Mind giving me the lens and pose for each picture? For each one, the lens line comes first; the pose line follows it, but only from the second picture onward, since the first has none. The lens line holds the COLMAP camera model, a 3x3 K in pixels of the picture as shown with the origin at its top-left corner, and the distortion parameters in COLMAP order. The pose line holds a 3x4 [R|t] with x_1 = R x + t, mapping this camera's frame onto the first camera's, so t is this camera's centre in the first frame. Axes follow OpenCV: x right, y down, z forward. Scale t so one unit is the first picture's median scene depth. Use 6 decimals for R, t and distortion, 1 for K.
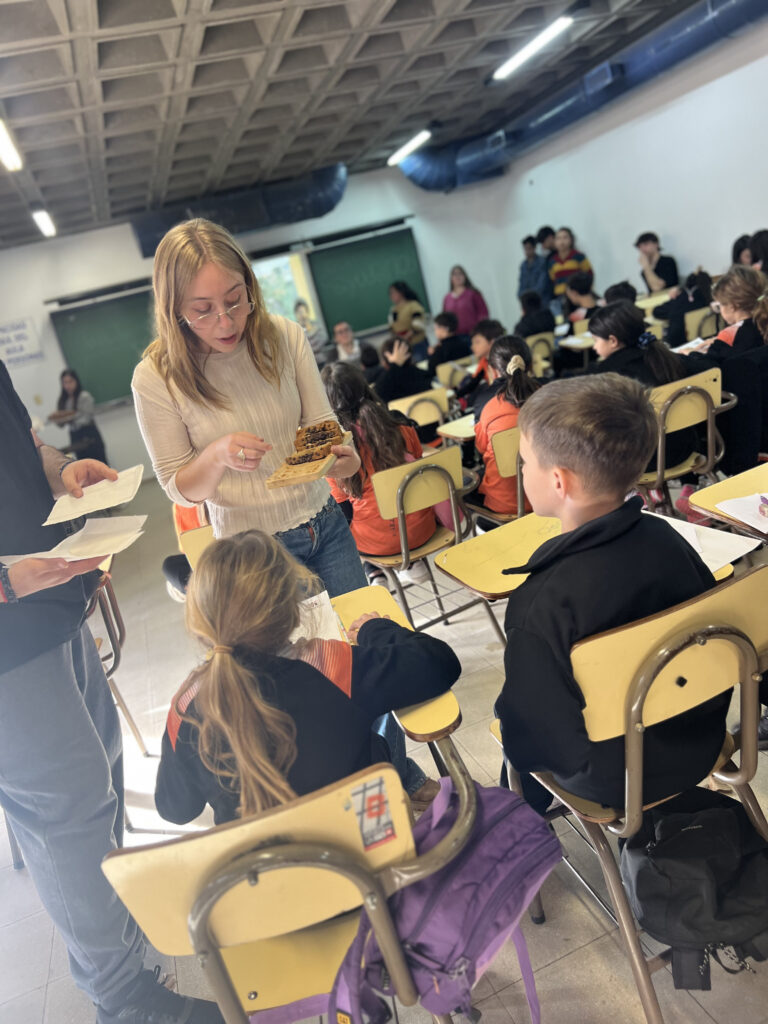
lens RADIAL K [[770.4, 0, 384.3], [0, 770.4, 518.7], [0, 0, 1]] dist [0.010970, -0.016168]
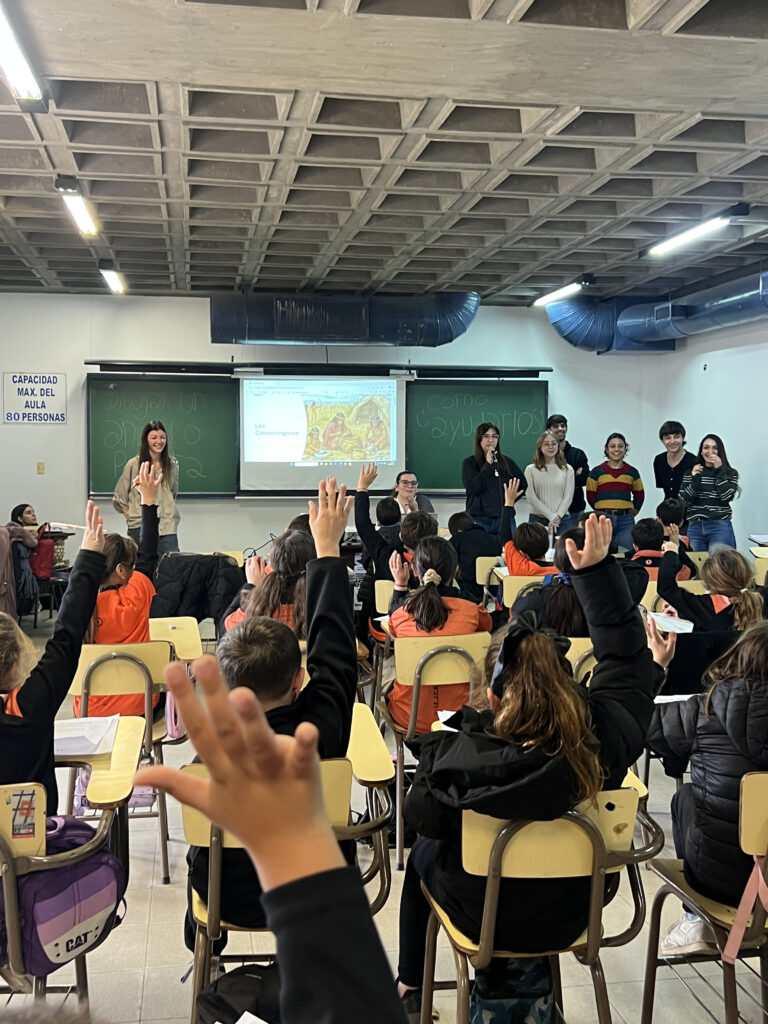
lens RADIAL K [[1133.8, 0, 384.4], [0, 1133.8, 516.5], [0, 0, 1]] dist [0.073204, 0.000000]
pose [[0.952510, 0.265350, -0.149381, 0.123890], [-0.288838, 0.942649, -0.167290, -0.001905], [0.096423, 0.202492, 0.974525, -0.189862]]
